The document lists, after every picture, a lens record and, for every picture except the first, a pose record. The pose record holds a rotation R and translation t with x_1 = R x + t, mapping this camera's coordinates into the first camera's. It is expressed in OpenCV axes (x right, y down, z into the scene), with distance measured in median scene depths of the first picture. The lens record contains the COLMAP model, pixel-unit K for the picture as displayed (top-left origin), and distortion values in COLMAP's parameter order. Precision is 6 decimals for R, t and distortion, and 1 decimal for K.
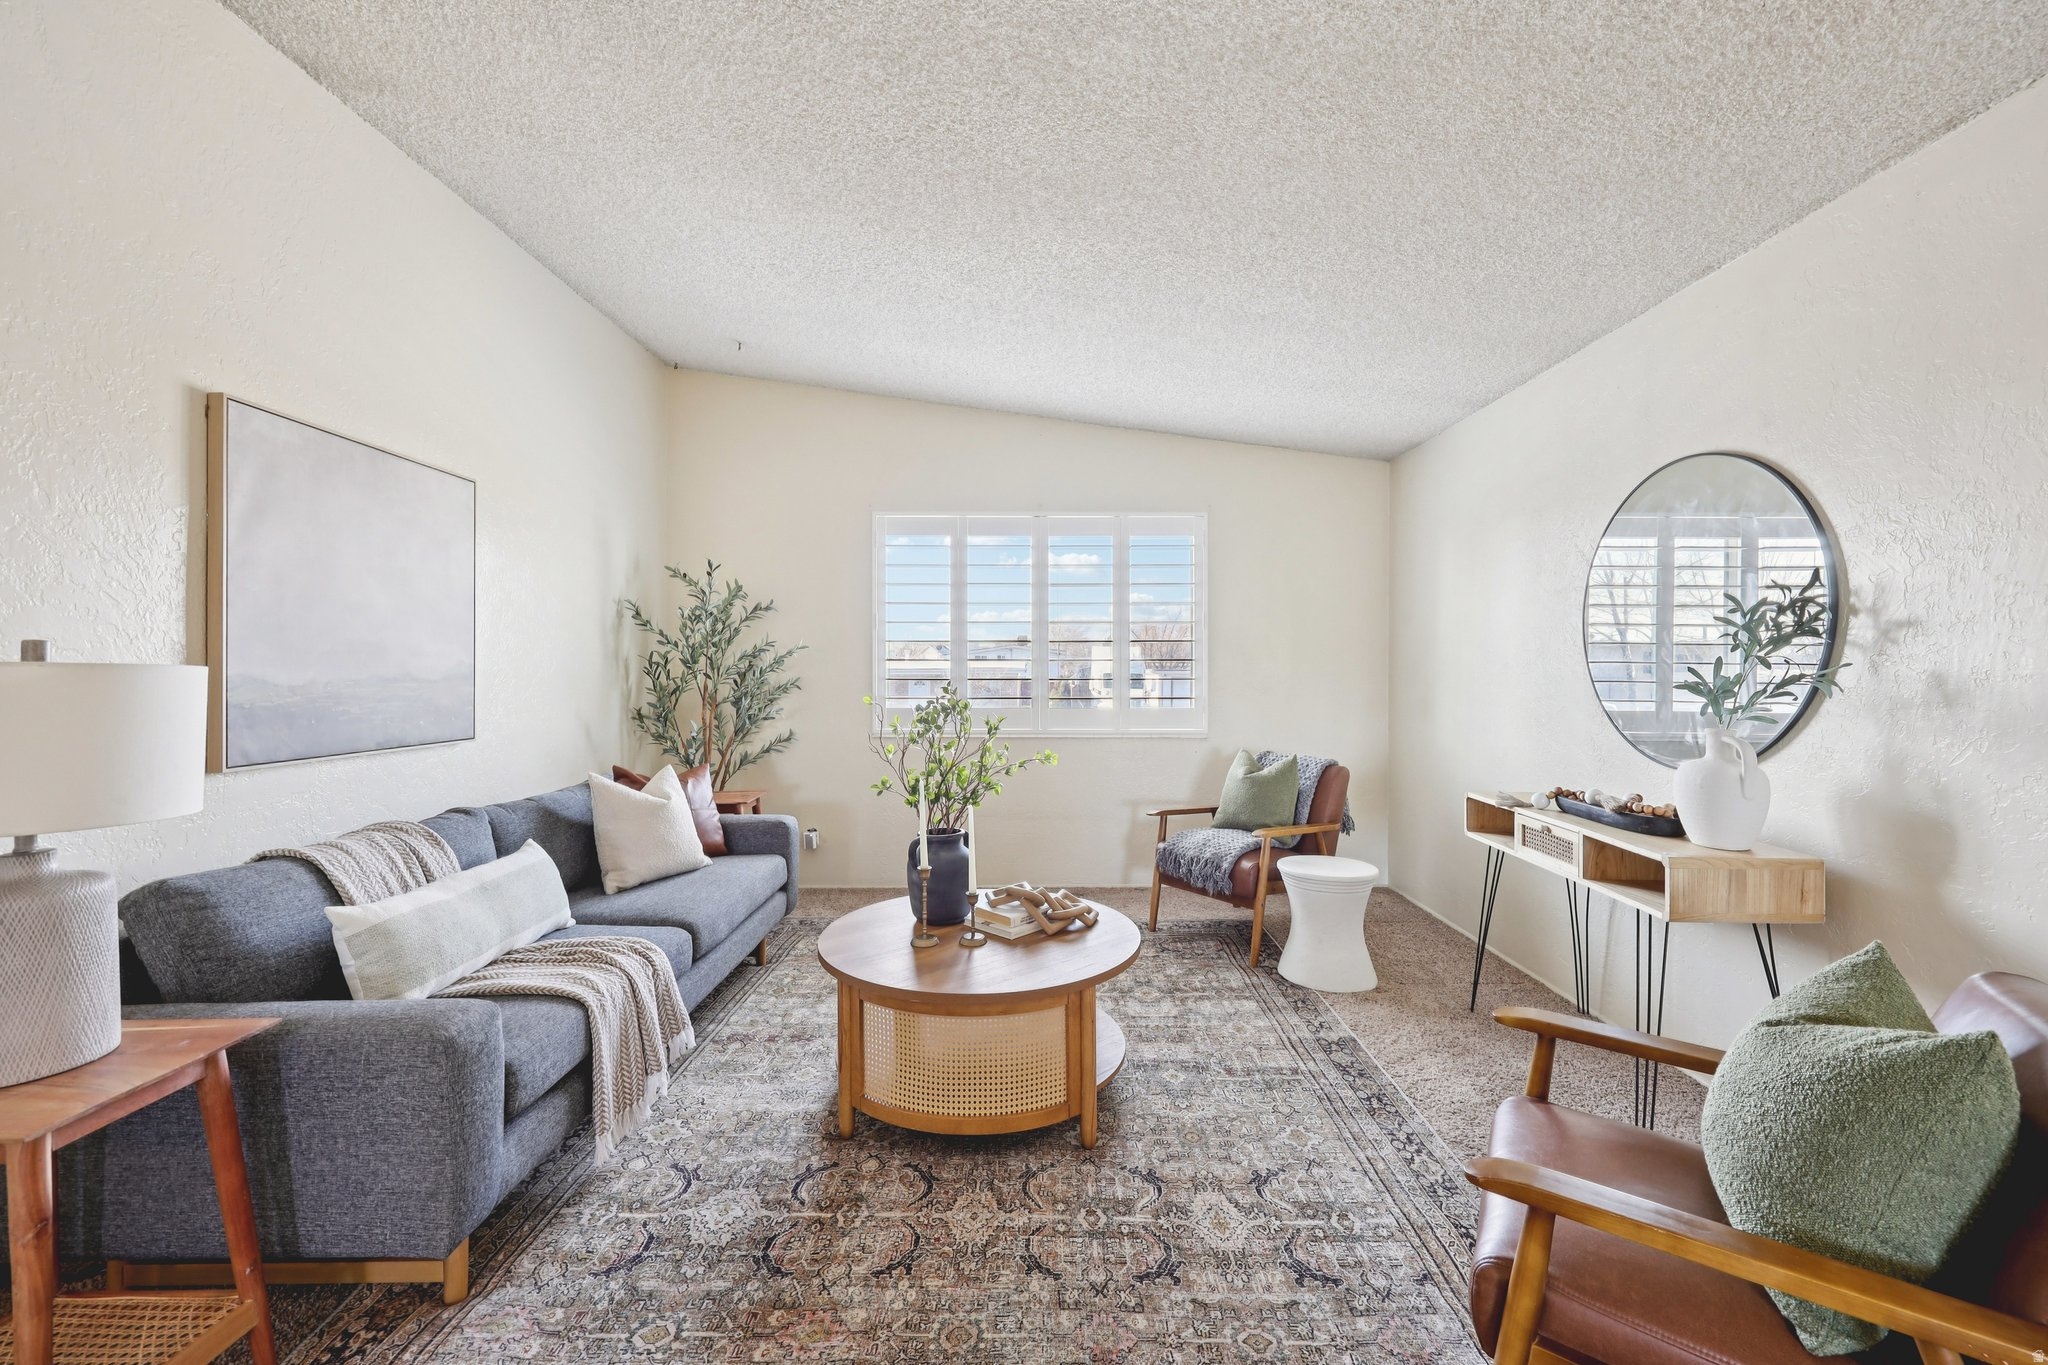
lens RADIAL K [[828.9, 0, 1028.2], [0, 828.9, 676.5], [0, 0, 1]] dist [0.000895, 0.000009]
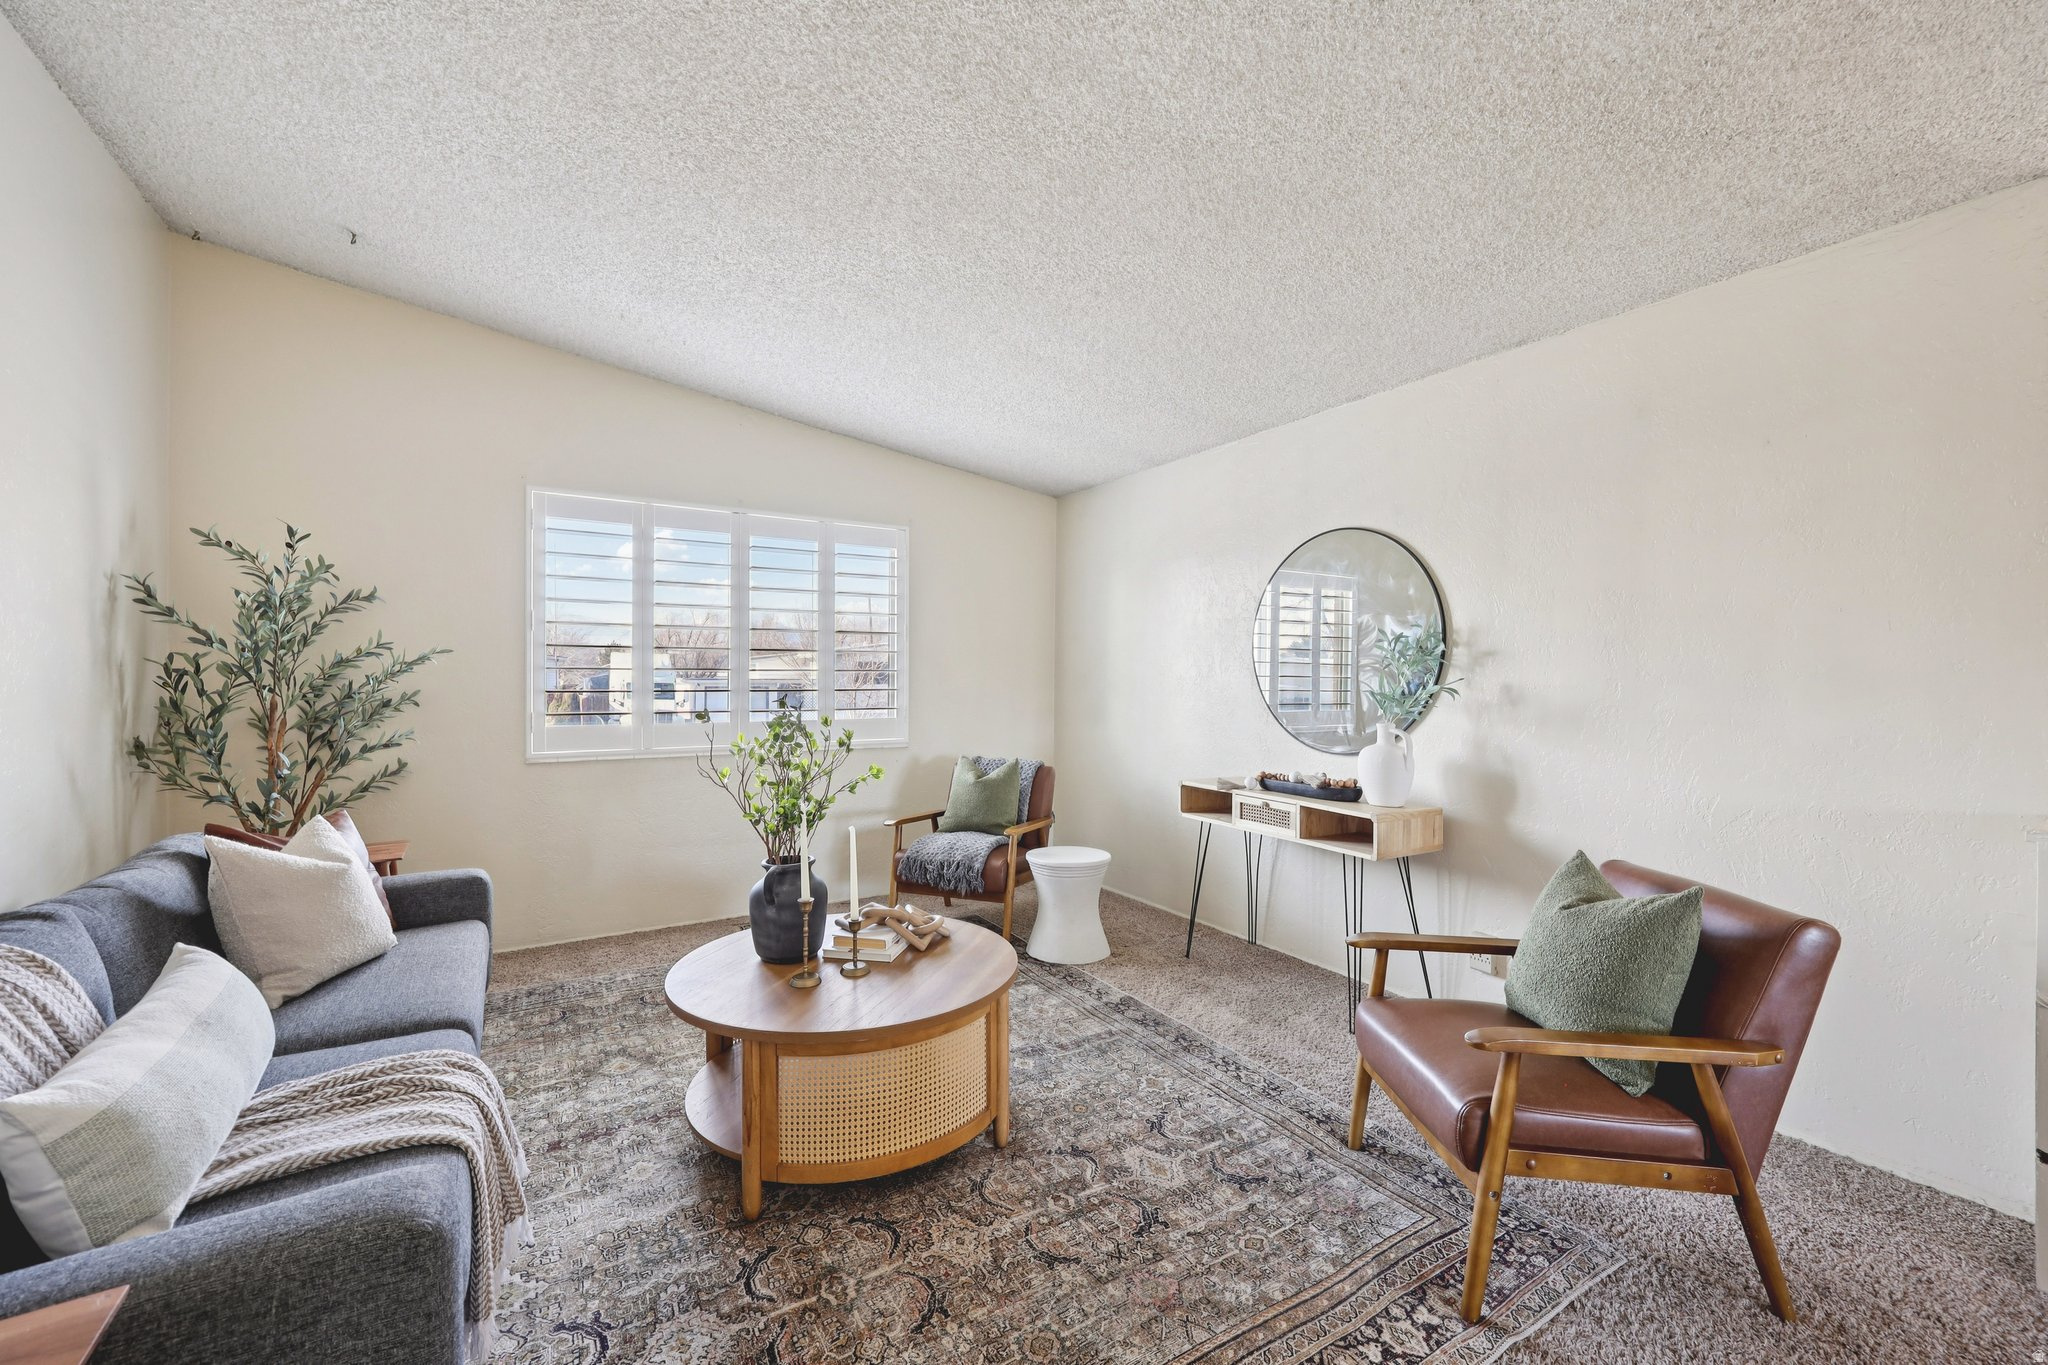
lens RADIAL K [[828.9, 0, 1025.7], [0, 828.9, 693.9], [0, 0, 1]] dist [0.000895, 0.000009]
pose [[0.846306, -0.007722, 0.532642, -0.431080], [0.002769, 0.999945, 0.010097, -0.003722], [-0.532690, -0.007071, 0.846281, 0.113123]]
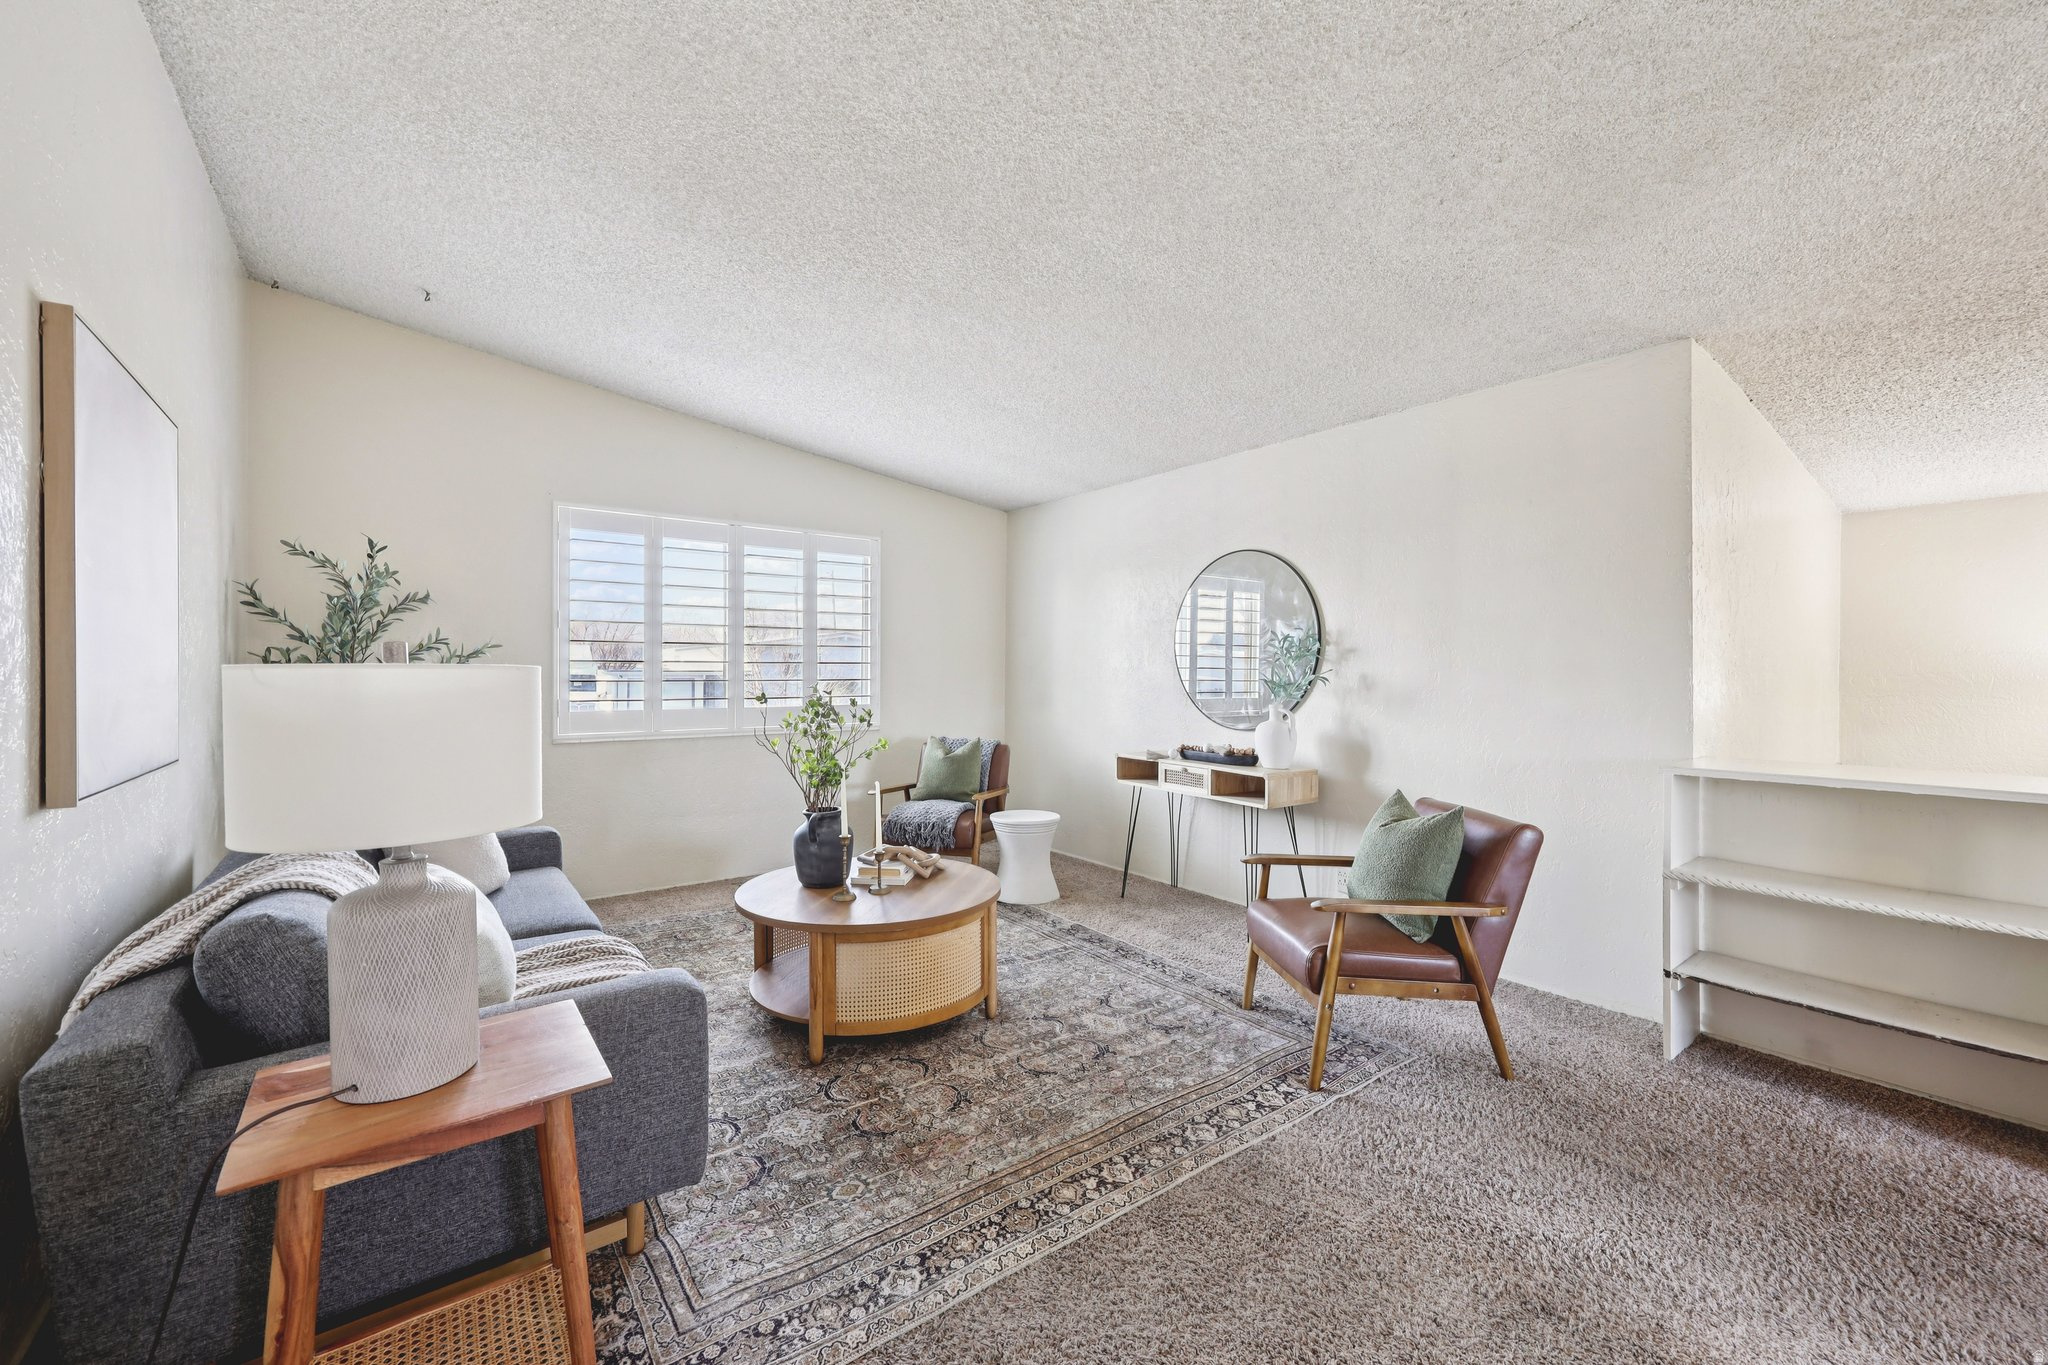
lens RADIAL K [[828.9, 0, 1027.3], [0, 828.9, 690.1], [0, 0, 1]] dist [0.000895, 0.000009]
pose [[0.794827, -0.012308, 0.606711, -0.687700], [0.003409, 0.999869, 0.015818, 0.000249], [-0.606826, -0.010504, 0.794765, -0.124922]]
